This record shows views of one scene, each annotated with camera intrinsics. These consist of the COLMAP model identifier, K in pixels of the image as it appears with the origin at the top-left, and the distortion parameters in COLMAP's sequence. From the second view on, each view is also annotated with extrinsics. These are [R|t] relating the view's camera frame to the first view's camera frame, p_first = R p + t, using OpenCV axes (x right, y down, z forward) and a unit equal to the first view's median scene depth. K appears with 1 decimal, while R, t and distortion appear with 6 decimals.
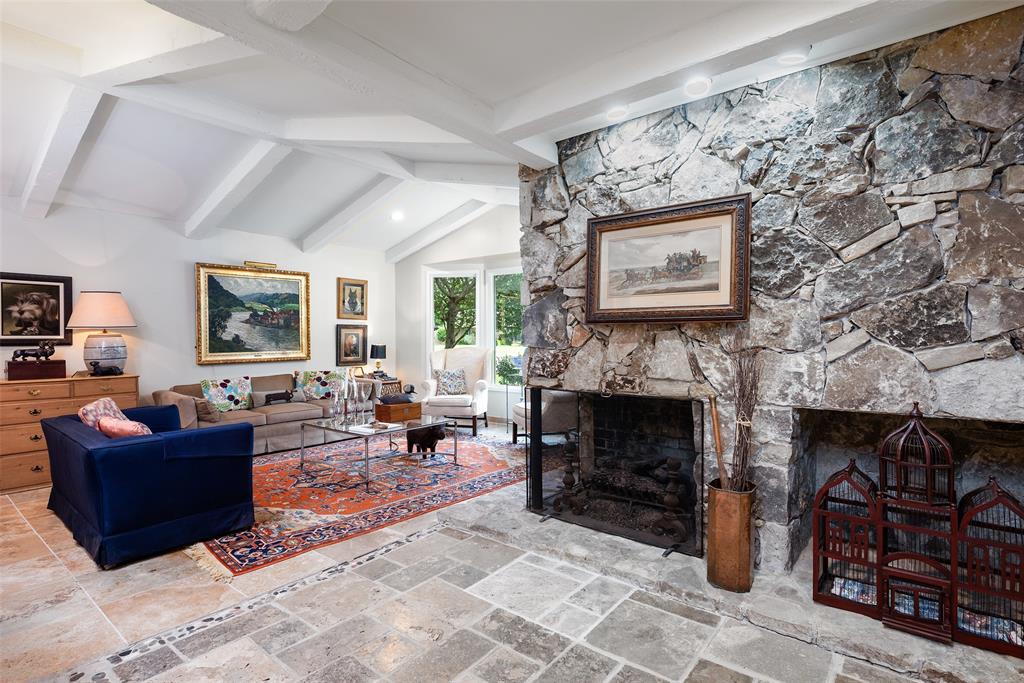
lens RADIAL K [[520.2, 0, 514.7], [0, 520.2, 346.6], [0, 0, 1]] dist [0.002167, 0.000886]
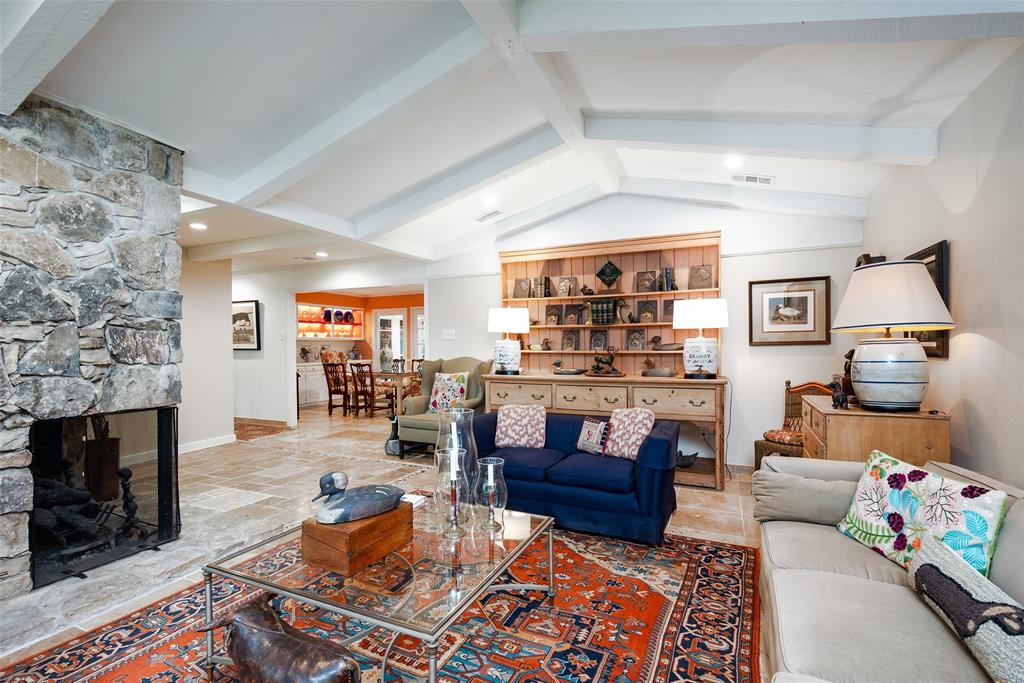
lens RADIAL K [[475.9, 0, 505.3], [0, 475.9, 346.4], [0, 0, 1]] dist [-0.003611, -0.000155]
pose [[-0.971758, 0.012711, -0.235638, -0.227671], [0.008000, 0.999749, 0.020940, -0.027837], [0.235845, 0.018464, -0.971615, 1.280208]]
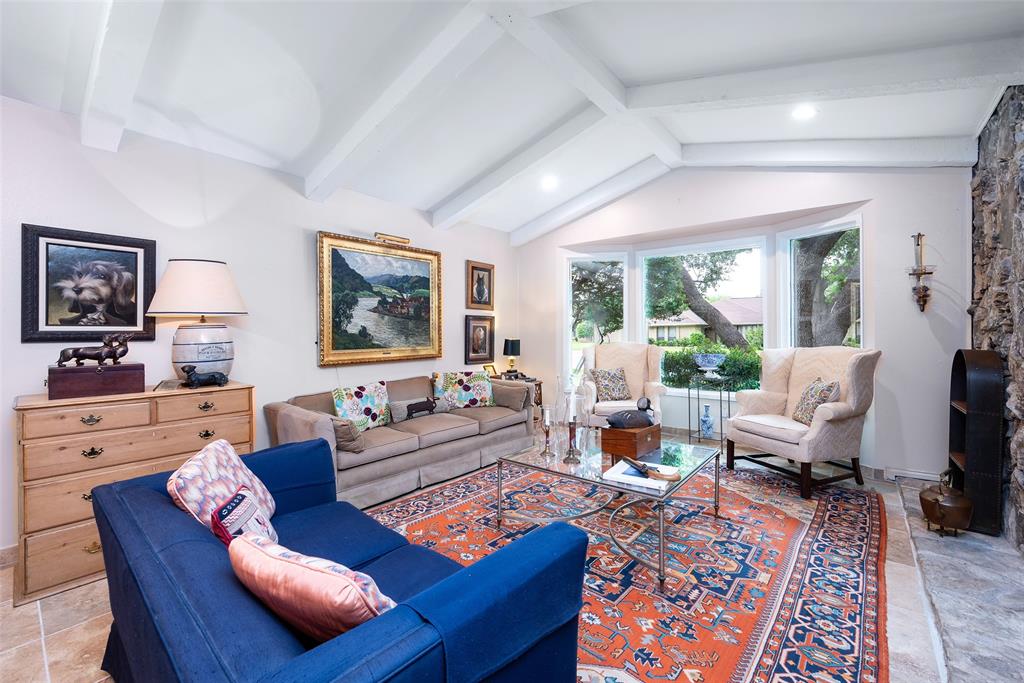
lens RADIAL K [[434.5, 0, 518.9], [0, 434.5, 330.8], [0, 0, 1]] dist [0.001411, -0.000099]
pose [[0.999992, -0.001678, -0.003656, -0.338613], [0.001596, 0.999753, -0.022151, -0.001982], [0.003693, 0.022145, 0.999748, 0.395379]]
